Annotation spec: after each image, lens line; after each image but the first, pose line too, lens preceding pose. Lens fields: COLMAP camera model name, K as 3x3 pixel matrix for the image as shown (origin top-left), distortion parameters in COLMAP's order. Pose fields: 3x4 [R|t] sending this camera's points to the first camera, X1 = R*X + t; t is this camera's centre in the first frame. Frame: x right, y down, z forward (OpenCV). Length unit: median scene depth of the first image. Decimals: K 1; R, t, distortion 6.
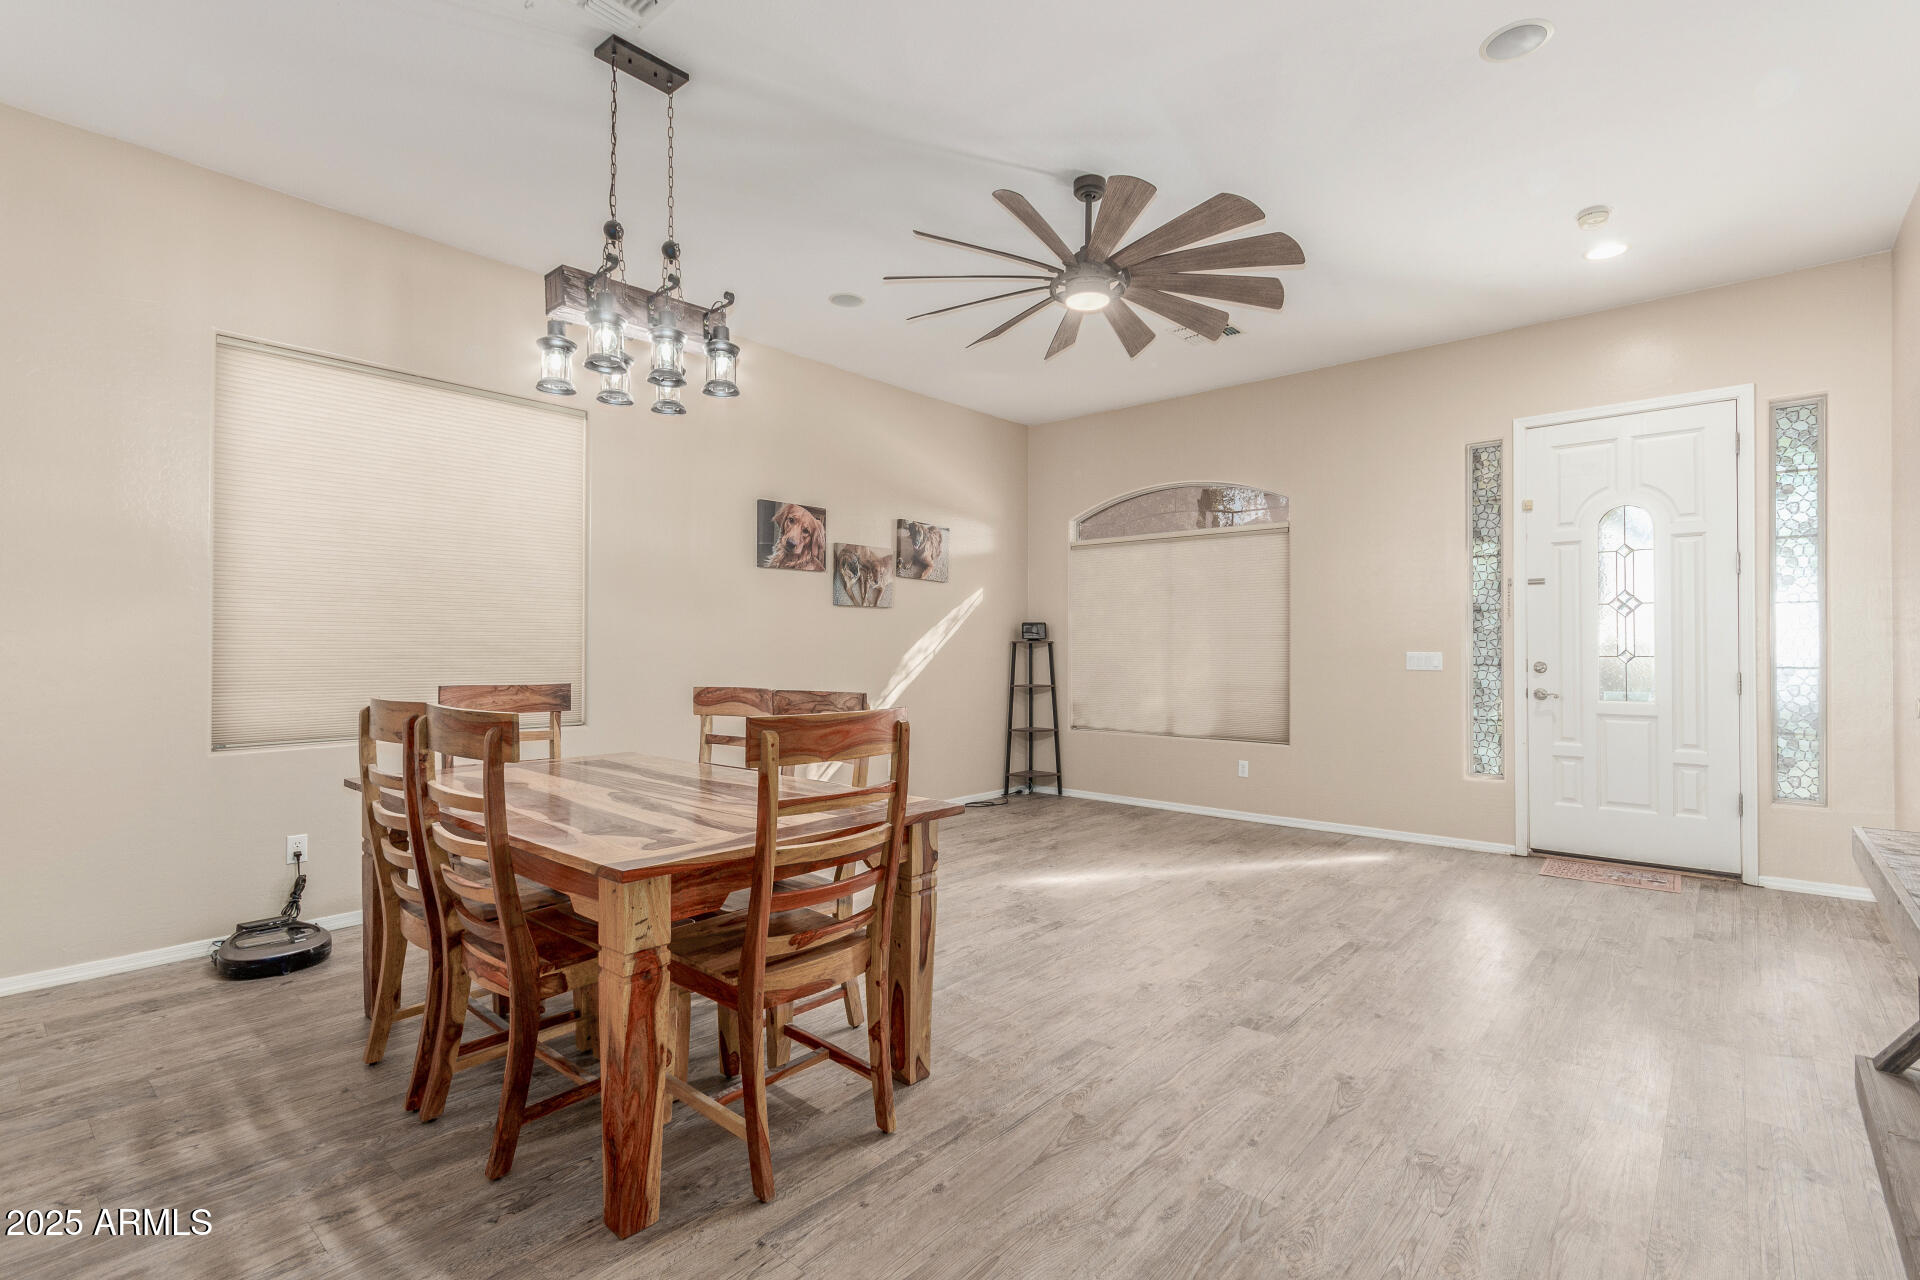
lens RADIAL K [[897.6, 0, 959.2], [0, 897.6, 638.6], [0, 0, 1]] dist [0.002541, 0.002372]
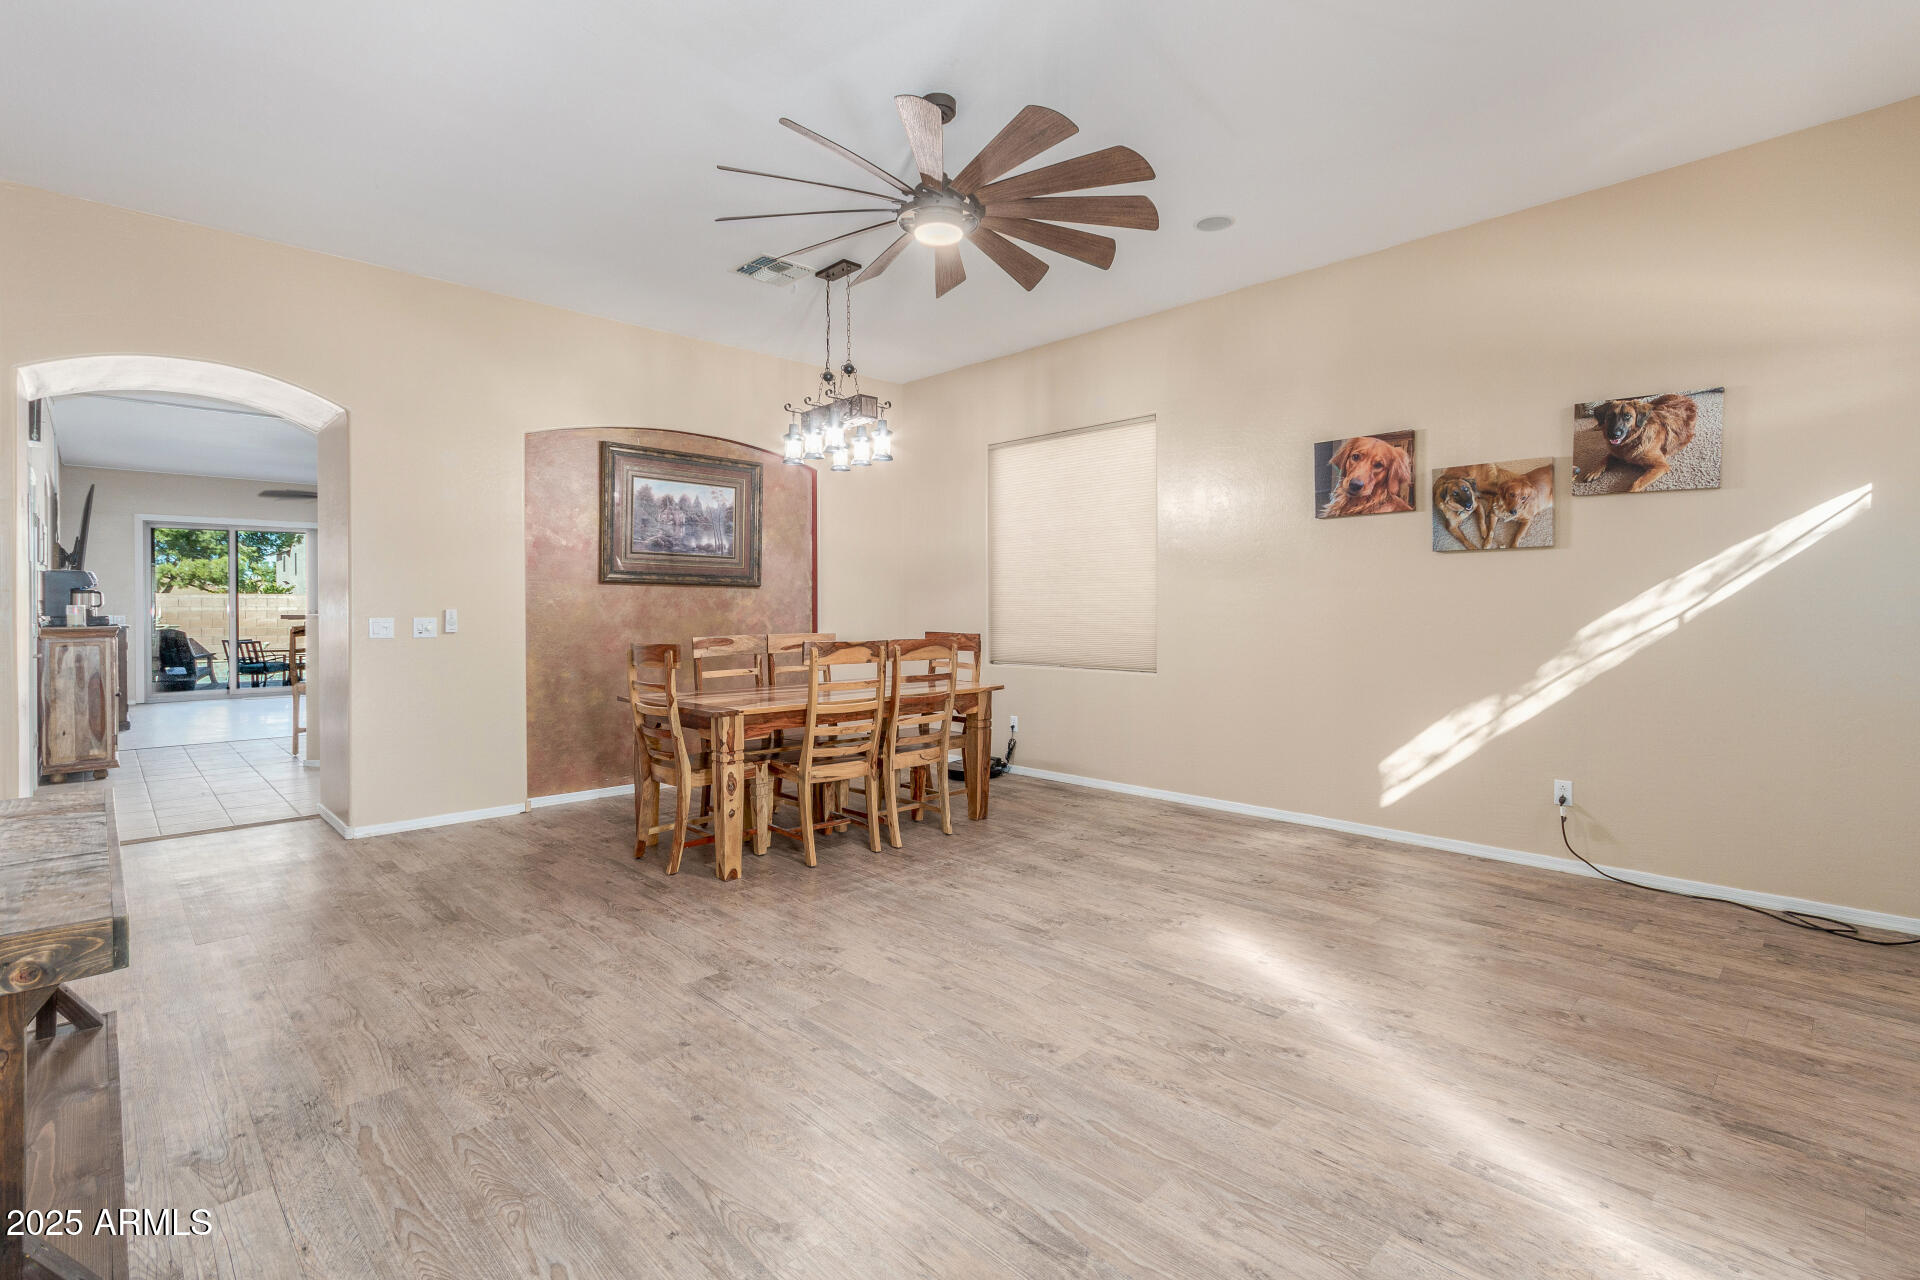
lens RADIAL K [[897.6, 0, 974.3], [0, 897.6, 610.5], [0, 0, 1]] dist [0.002541, 0.002372]
pose [[-0.082800, 0.000811, -0.996566, 0.680662], [0.013380, 0.999910, -0.000298, 0.007195], [0.996476, -0.013359, -0.082803, 0.711607]]
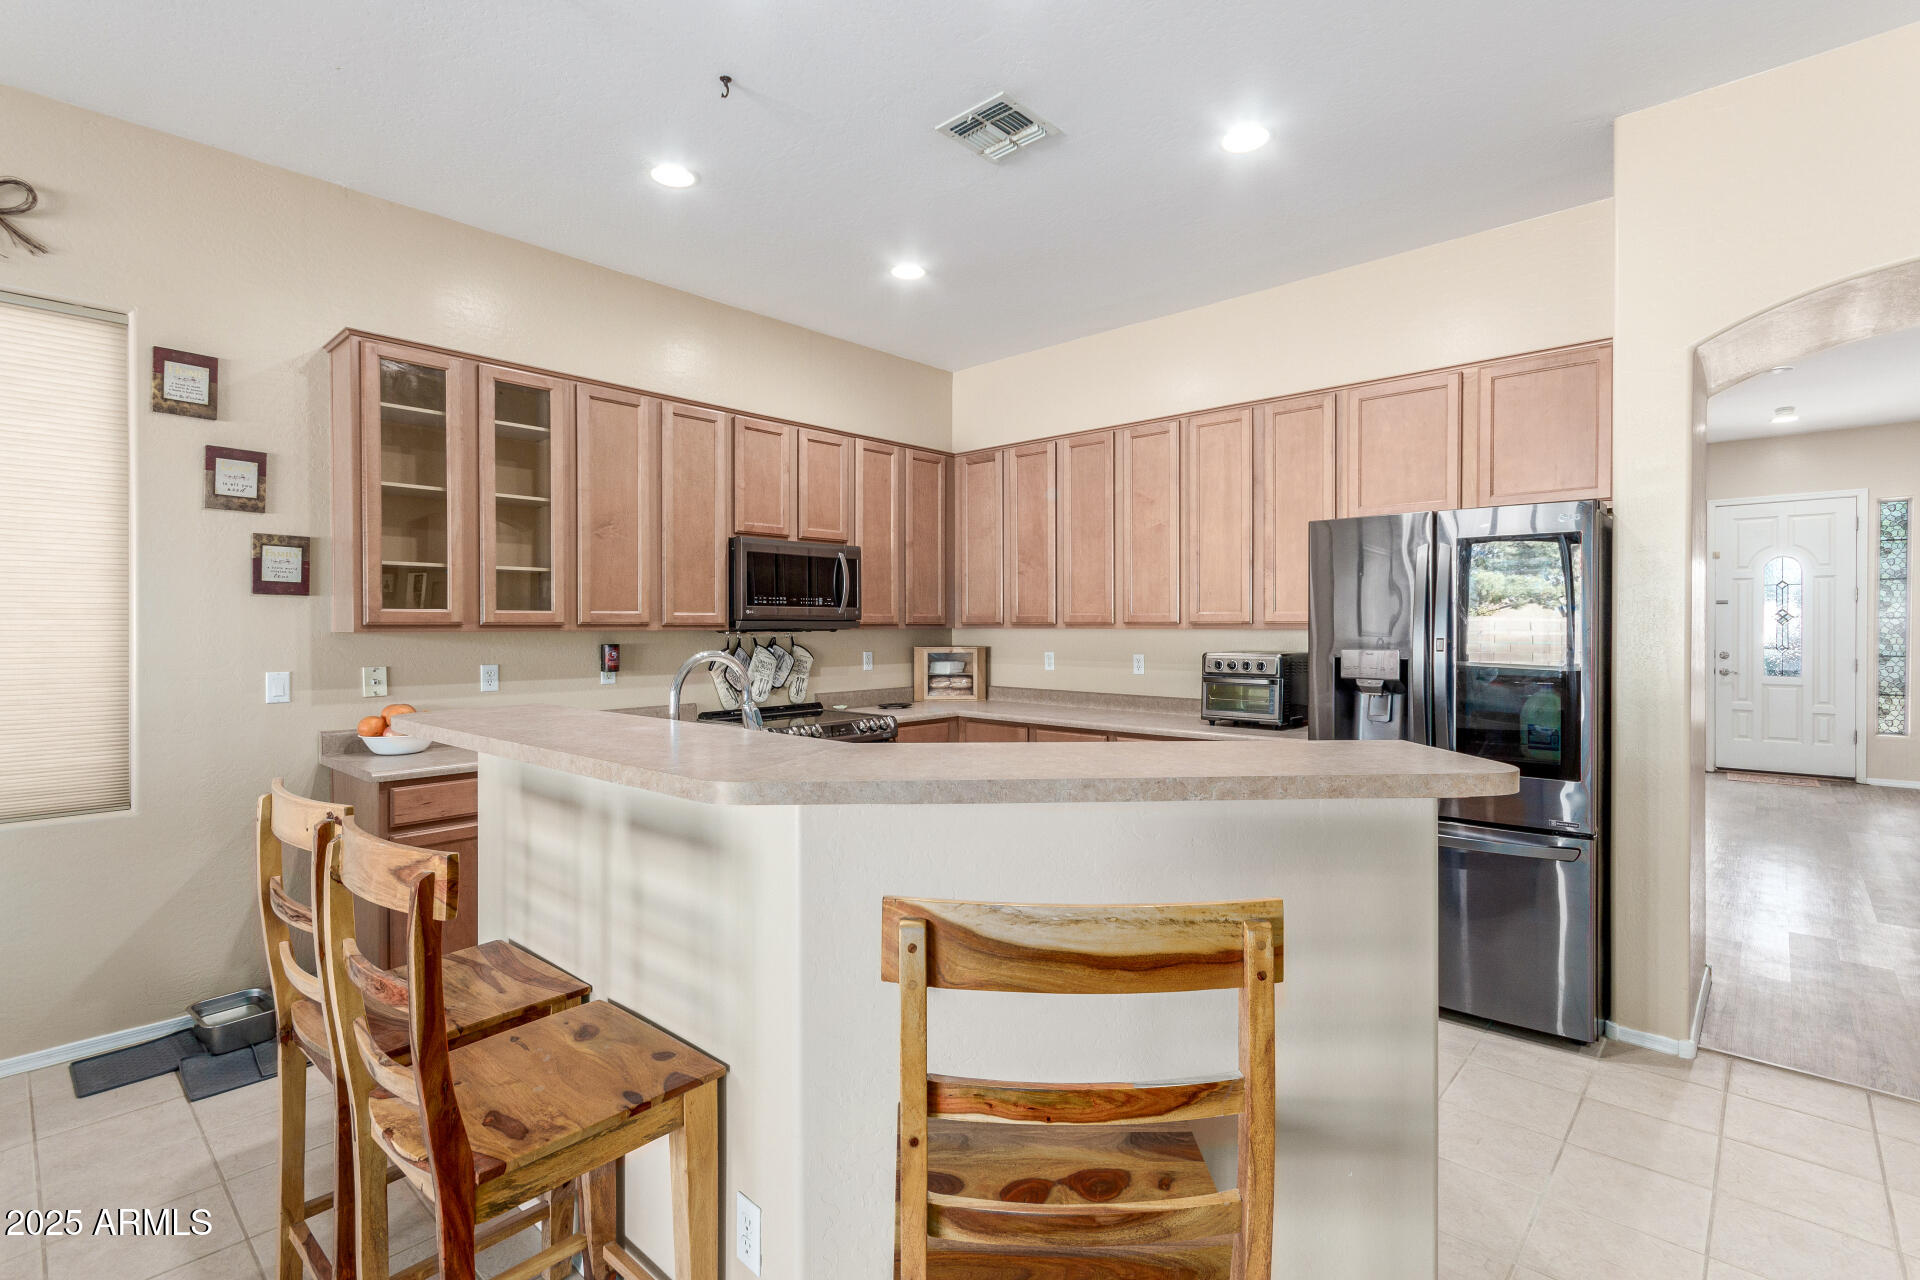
lens RADIAL K [[897.6, 0, 957.7], [0, 897.6, 636.0], [0, 0, 1]] dist [0.002541, 0.002372]
pose [[0.999720, -0.004041, -0.023319, -0.861125], [0.004526, 0.999774, 0.020790, -0.053382], [0.023230, -0.020890, 0.999512, -0.806739]]
